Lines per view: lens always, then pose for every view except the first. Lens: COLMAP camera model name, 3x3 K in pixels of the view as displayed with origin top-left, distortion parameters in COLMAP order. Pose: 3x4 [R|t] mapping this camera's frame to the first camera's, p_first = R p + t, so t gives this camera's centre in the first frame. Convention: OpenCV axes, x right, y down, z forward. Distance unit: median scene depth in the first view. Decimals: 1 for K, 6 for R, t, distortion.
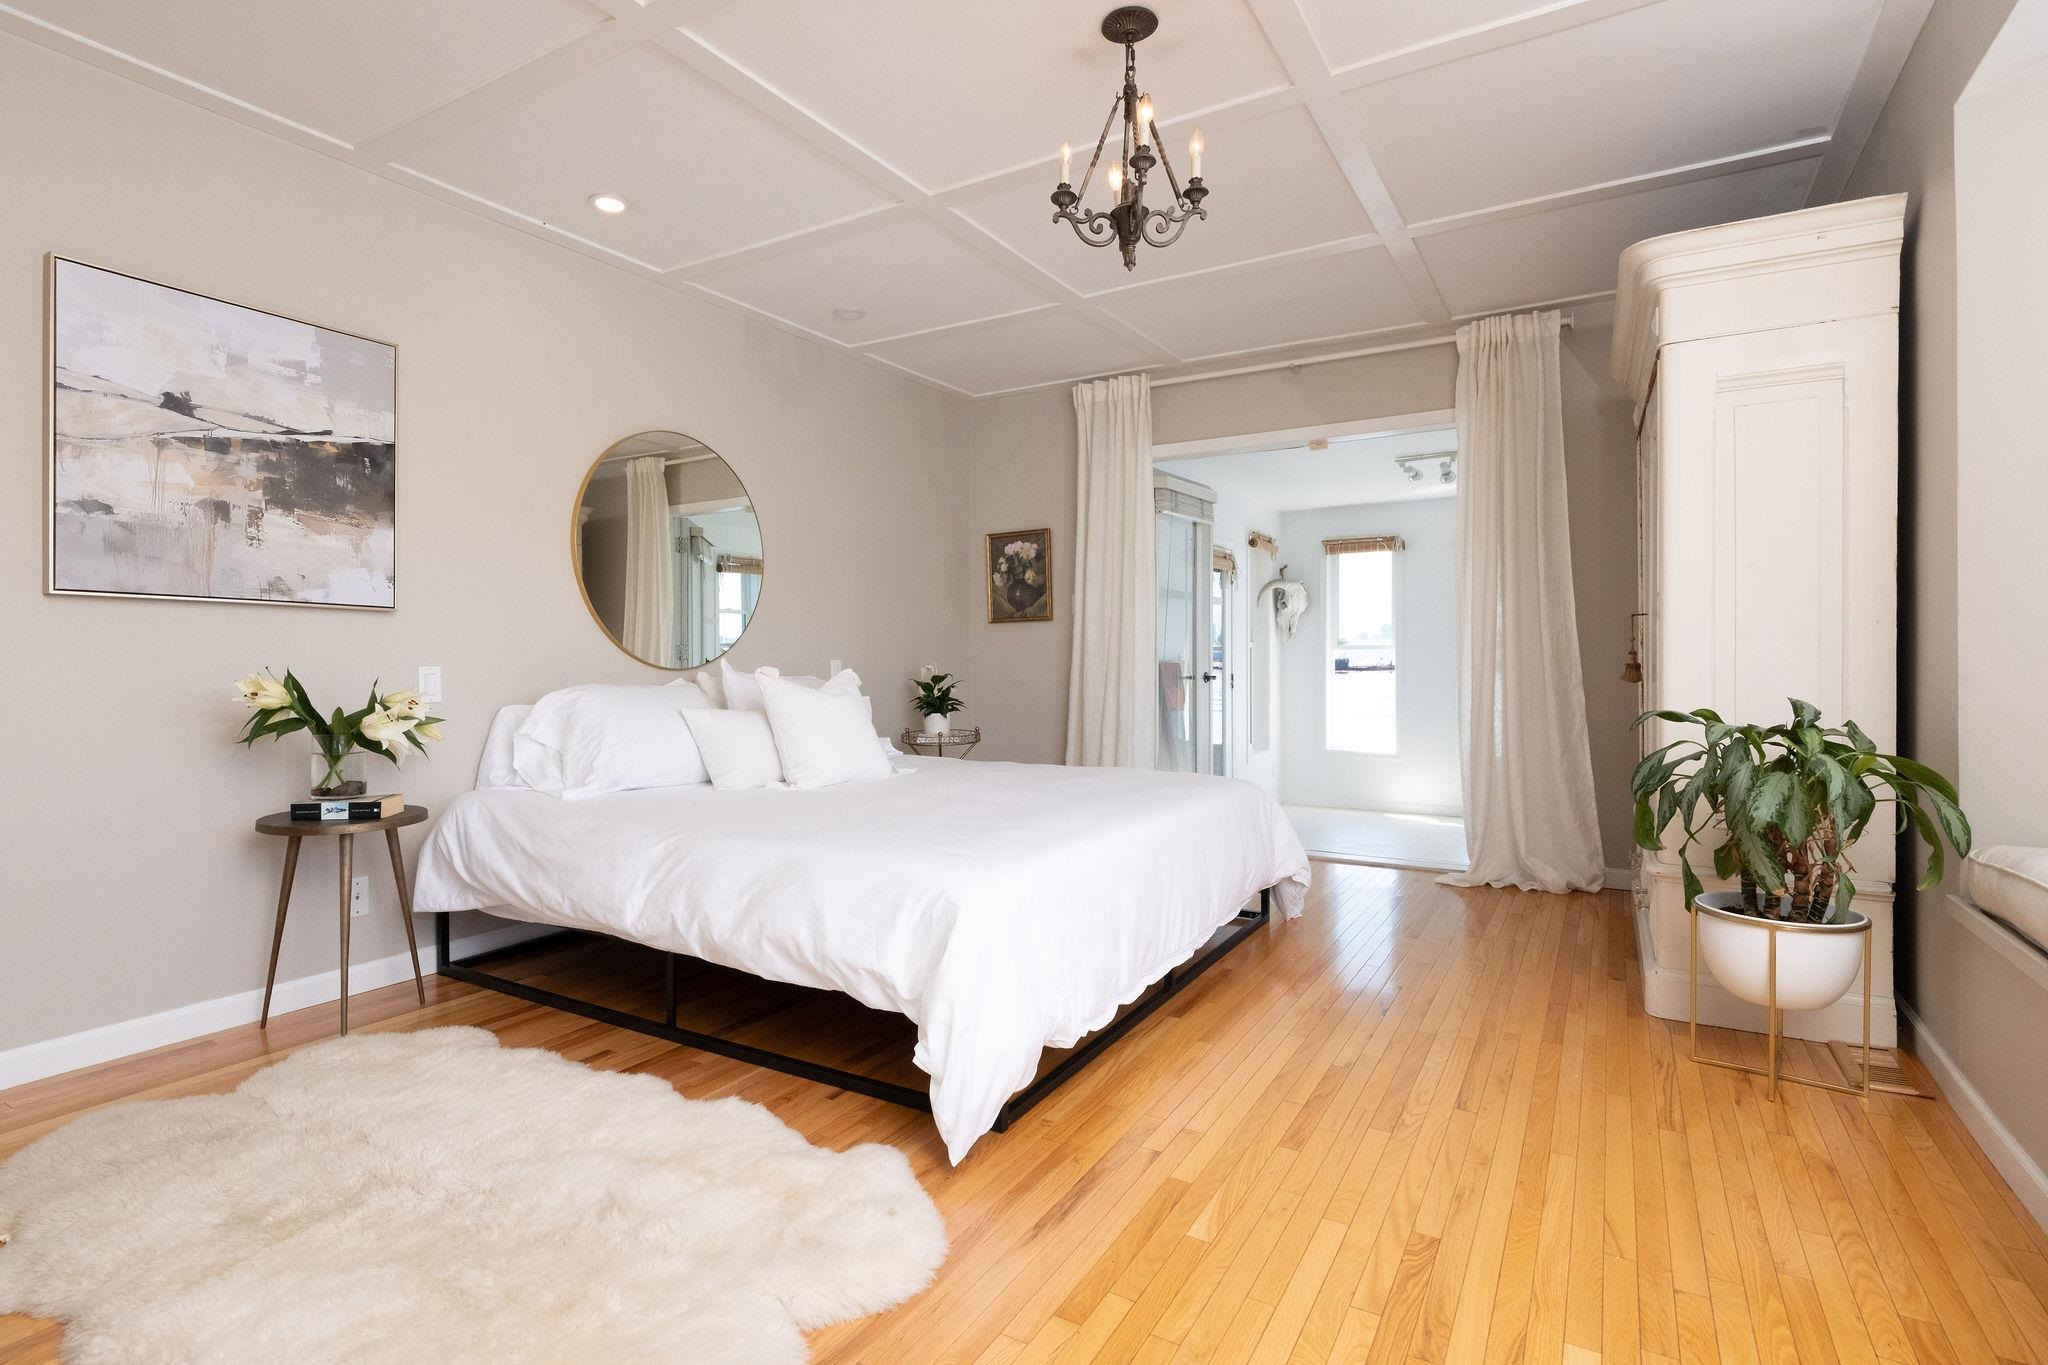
lens RADIAL K [[1017.4, 0, 984.2], [0, 1017.4, 678.7], [0, 0, 1]] dist [0.000702, 0.000056]
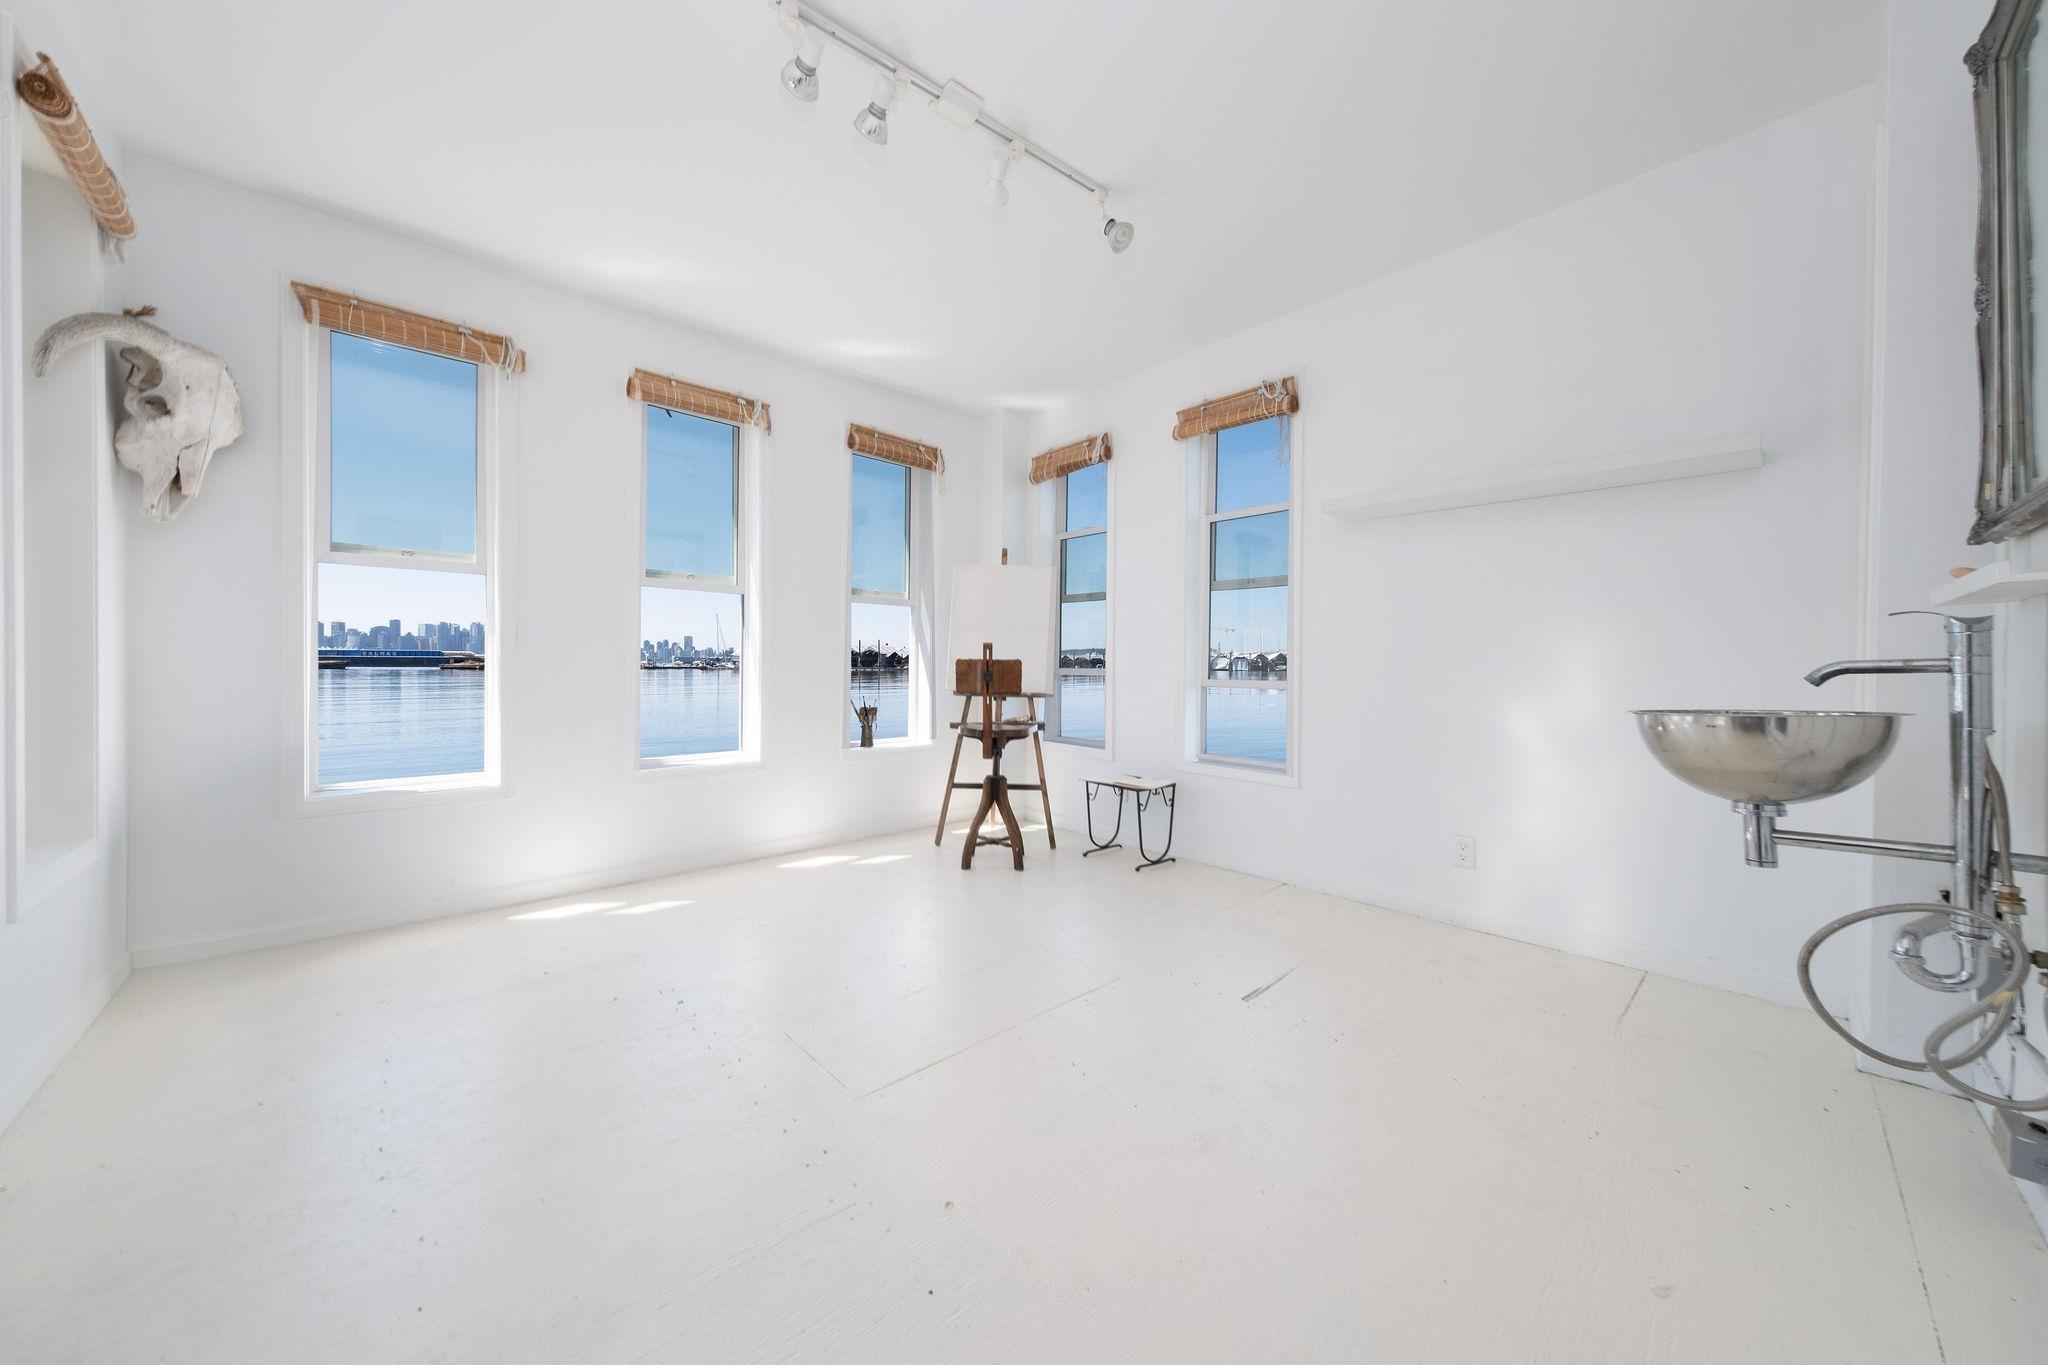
lens RADIAL K [[690.4, 0, 1019.8], [0, 690.4, 673.1], [0, 0, 1]] dist [-0.000136, 0.000111]
pose [[0.251978, -0.011524, 0.967664, 0.279833], [0.007825, 0.999921, 0.009871, 0.036567], [-0.967701, 0.005084, 0.252048, 1.310207]]
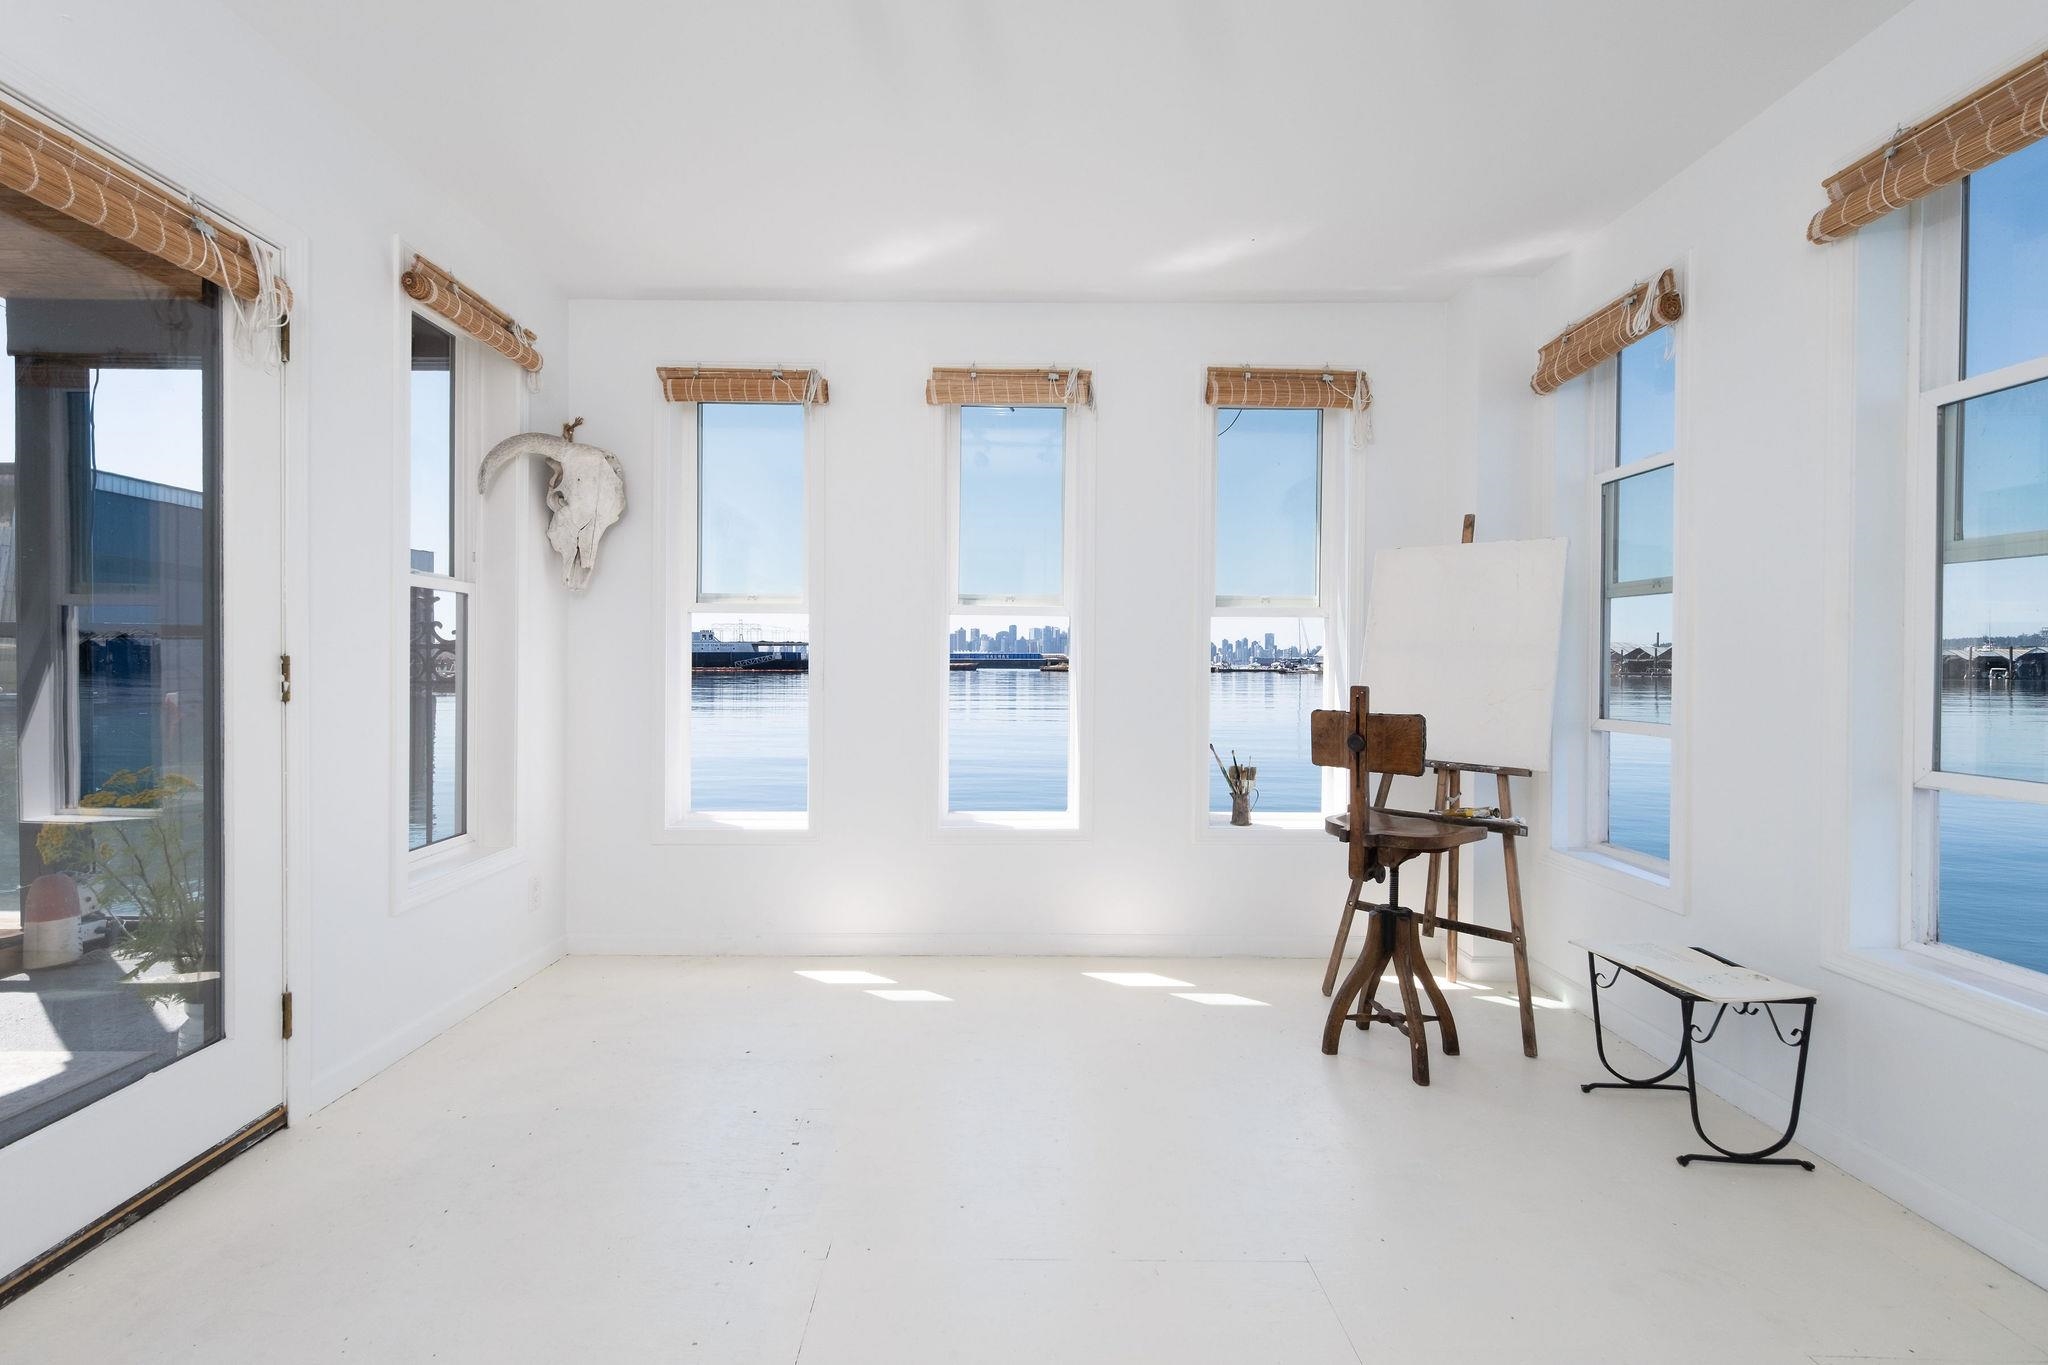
lens RADIAL K [[852.0, 0, 1021.7], [0, 852.0, 663.9], [0, 0, 1]] dist [0.018089, -0.013451]
pose [[0.833093, 0.003515, 0.553122, 0.514441], [0.001795, 0.999957, -0.009058, 0.000201], [-0.553130, 0.008538, 0.833051, 1.186801]]
